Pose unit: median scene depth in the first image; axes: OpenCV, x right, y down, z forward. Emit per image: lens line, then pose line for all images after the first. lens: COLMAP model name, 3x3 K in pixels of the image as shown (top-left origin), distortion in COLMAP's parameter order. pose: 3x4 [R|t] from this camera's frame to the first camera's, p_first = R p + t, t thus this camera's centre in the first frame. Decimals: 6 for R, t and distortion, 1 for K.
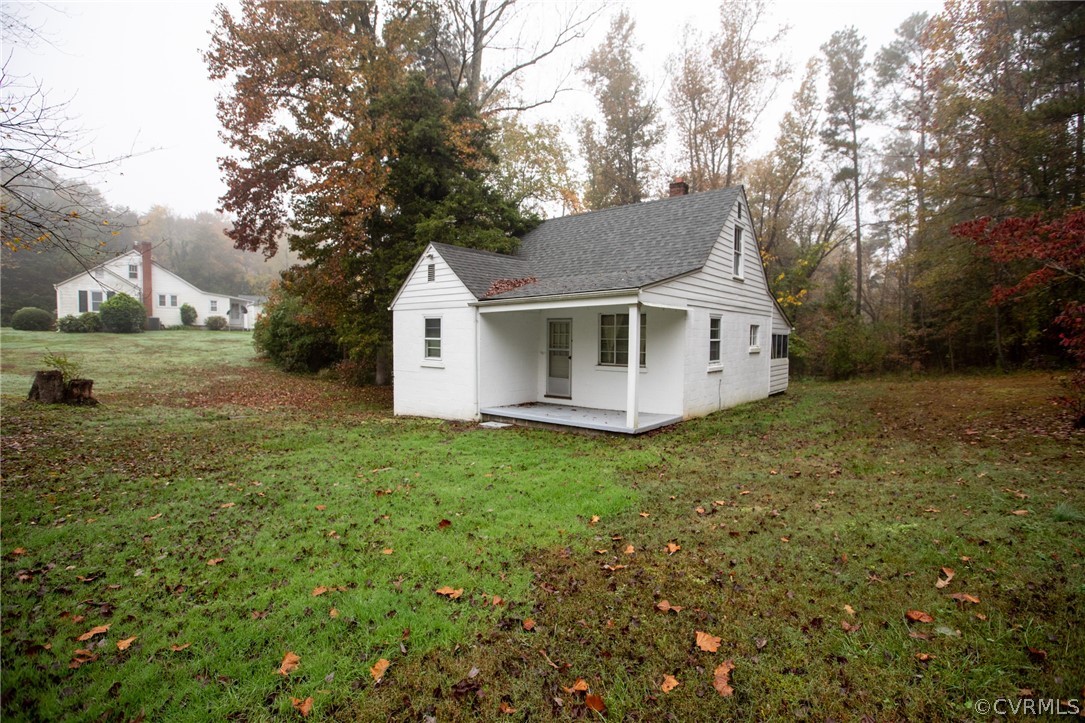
lens RADIAL K [[494.6, 0, 545.4], [0, 494.6, 362.1], [0, 0, 1]] dist [-0.038725, 0.007300]
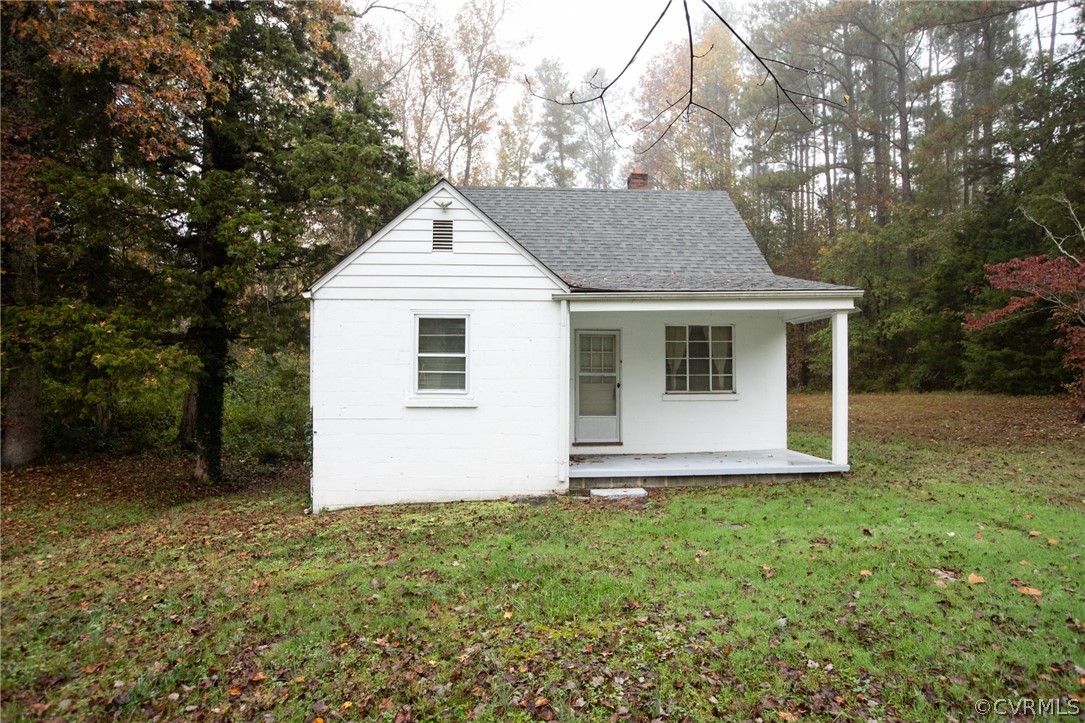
lens RADIAL K [[602.2, 0, 542.6], [0, 602.2, 358.1], [0, 0, 1]] dist [-0.009038, -0.000362]
pose [[0.720708, 0.015384, 0.693068, -0.615752], [0.042757, 0.996864, -0.066589, 0.004778], [-0.691919, 0.077625, 0.717790, 0.454114]]
